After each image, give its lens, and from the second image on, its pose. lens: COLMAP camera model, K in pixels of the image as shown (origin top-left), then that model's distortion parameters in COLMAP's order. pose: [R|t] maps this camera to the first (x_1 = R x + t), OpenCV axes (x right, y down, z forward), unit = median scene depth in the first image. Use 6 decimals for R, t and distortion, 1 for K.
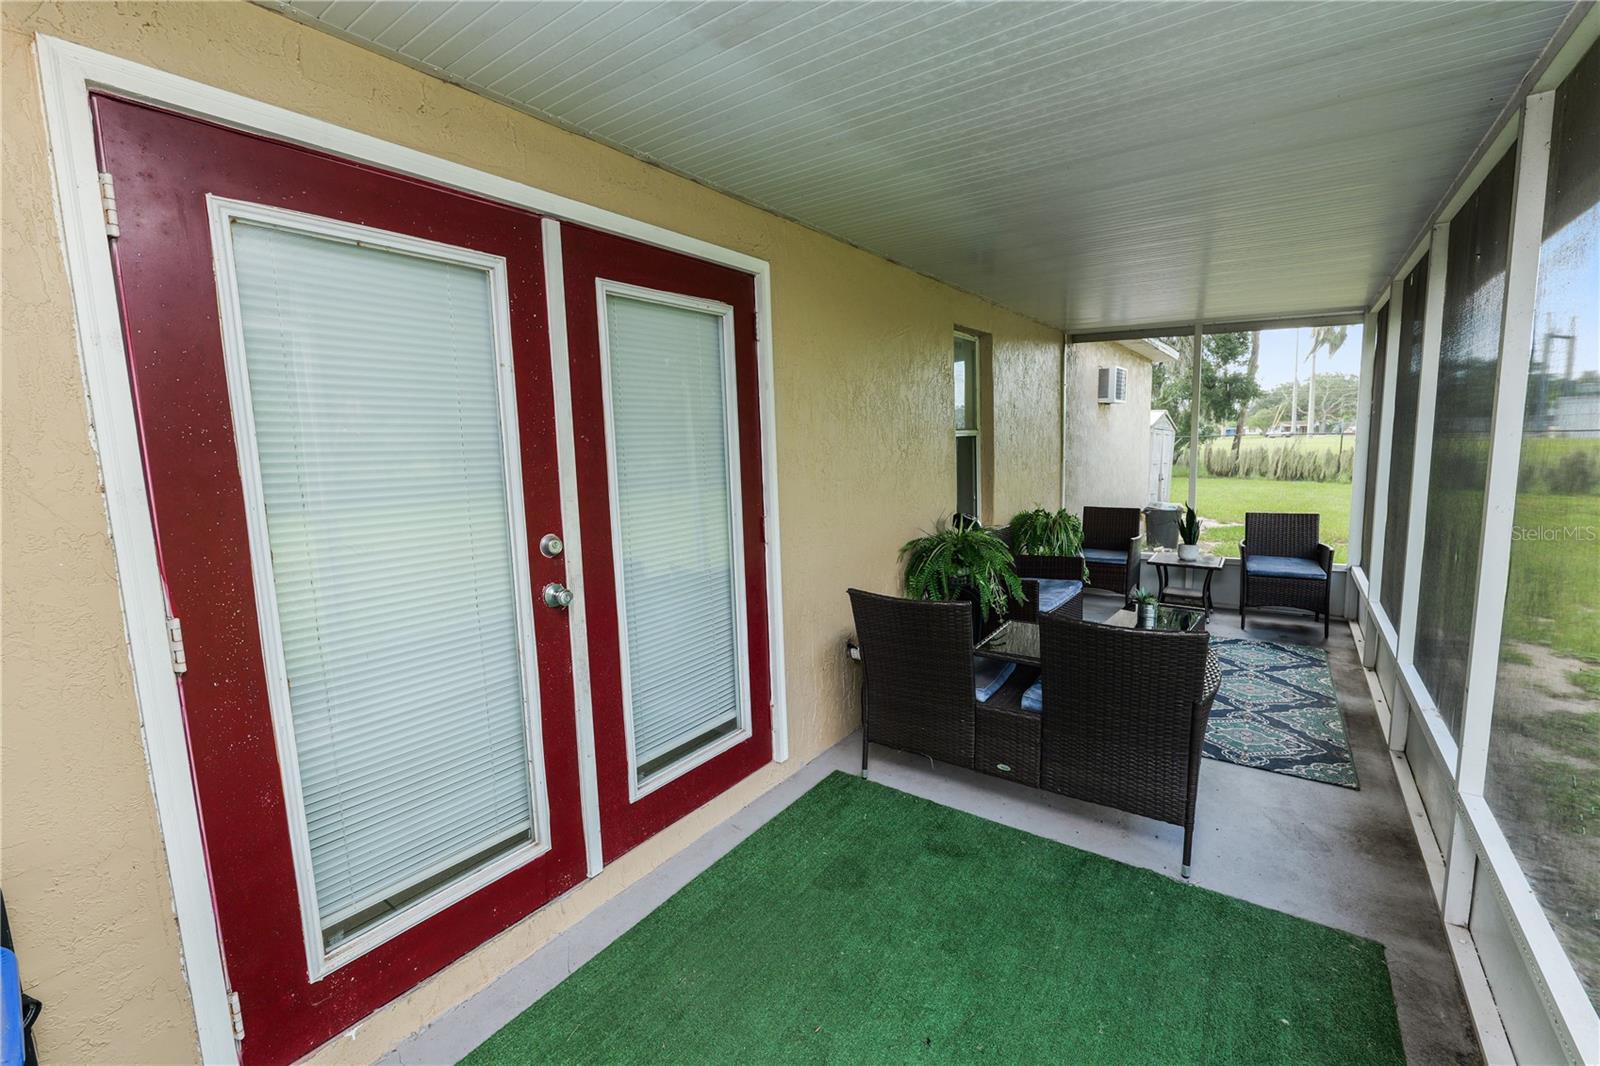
lens RADIAL K [[655.4, 0, 786.7], [0, 655.4, 533.6], [0, 0, 1]] dist [-0.011176, 0.000159]
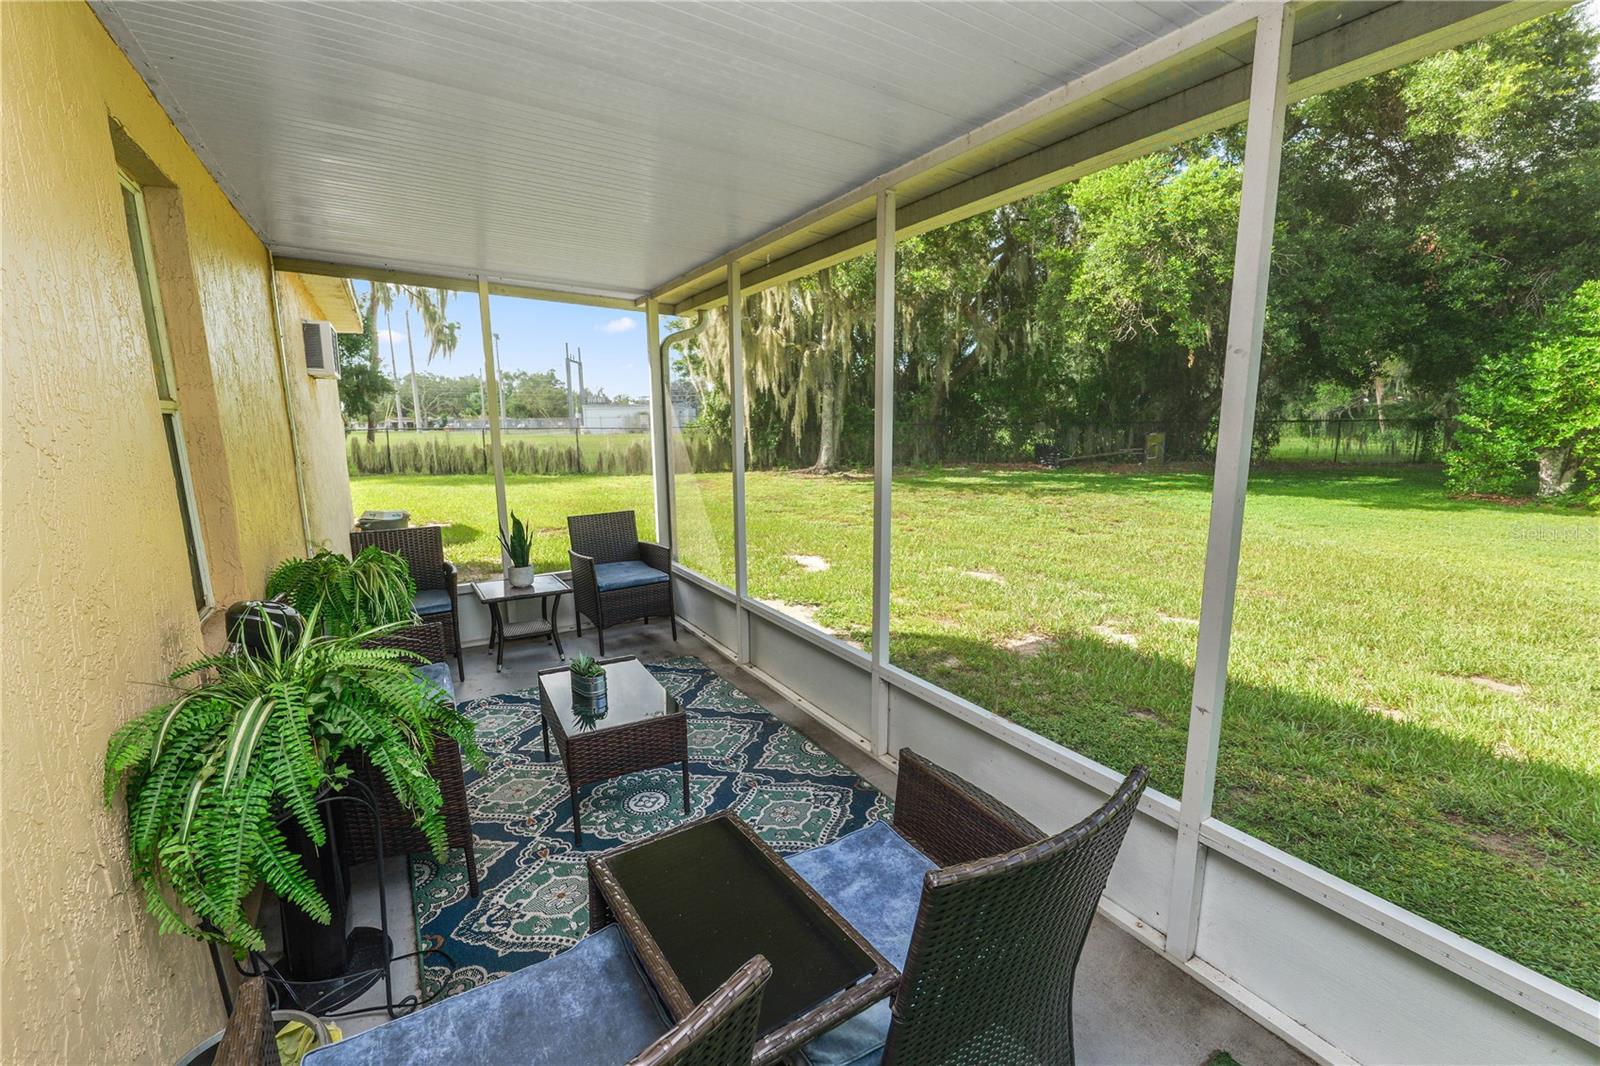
lens RADIAL K [[655.4, 0, 784.1], [0, 655.4, 537.4], [0, 0, 1]] dist [-0.011176, 0.000159]
pose [[0.363768, -0.135287, 0.921613, 0.022785], [0.123543, 0.987663, 0.096220, -0.056812], [-0.923261, 0.078857, 0.375994, 0.444126]]
